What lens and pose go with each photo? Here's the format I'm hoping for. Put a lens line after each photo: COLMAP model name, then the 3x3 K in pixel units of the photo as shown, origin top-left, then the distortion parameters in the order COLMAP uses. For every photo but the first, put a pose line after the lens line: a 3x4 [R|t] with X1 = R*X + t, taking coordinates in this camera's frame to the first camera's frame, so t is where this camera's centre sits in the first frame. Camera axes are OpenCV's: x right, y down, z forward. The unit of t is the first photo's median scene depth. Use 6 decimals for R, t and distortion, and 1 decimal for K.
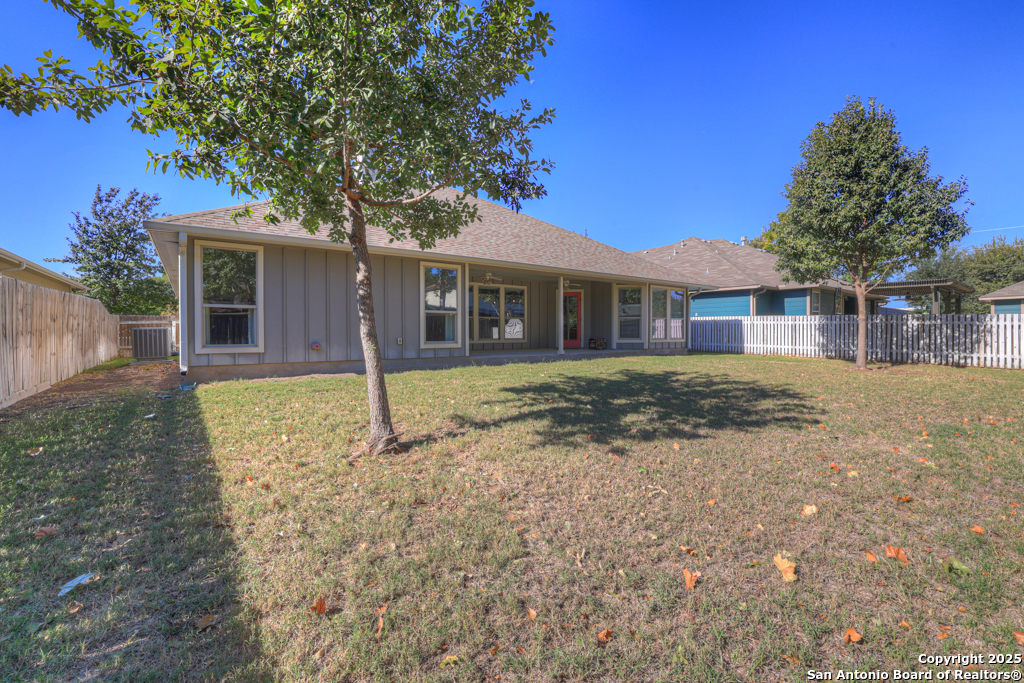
lens RADIAL K [[438.9, 0, 508.1], [0, 438.9, 335.3], [0, 0, 1]] dist [-0.028519, 0.005071]
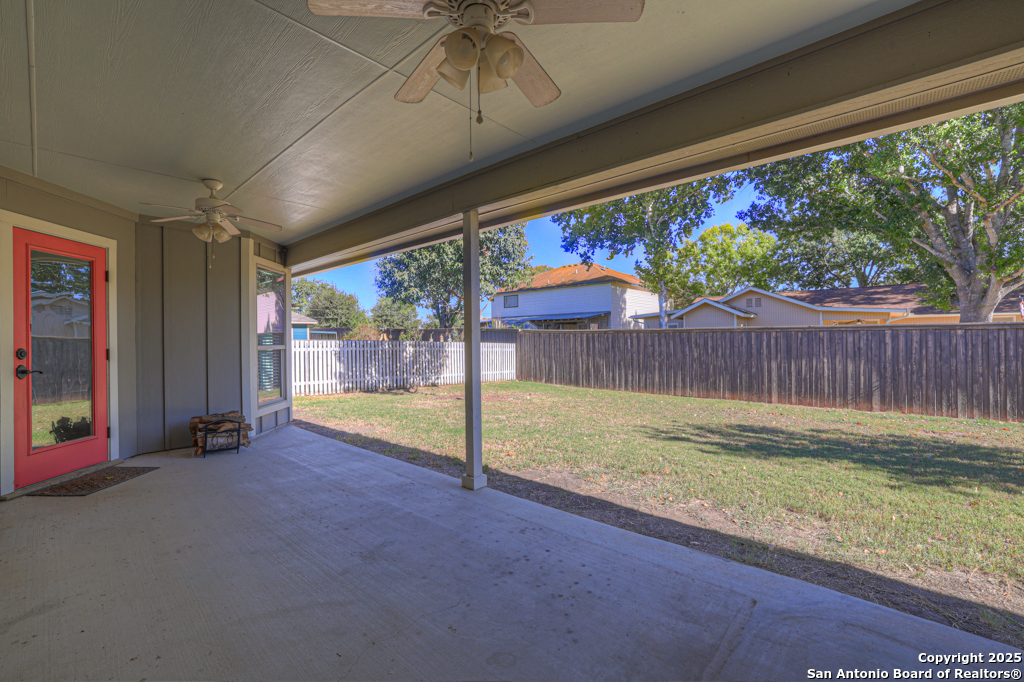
lens RADIAL K [[438.9, 0, 511.9], [0, 438.9, 337.1], [0, 0, 1]] dist [-0.028519, 0.005071]
pose [[-0.190436, 0.015268, 0.981581, -0.162884], [0.018268, 0.999761, -0.012007, -0.040921], [-0.981530, 0.015645, -0.190670, 0.946668]]
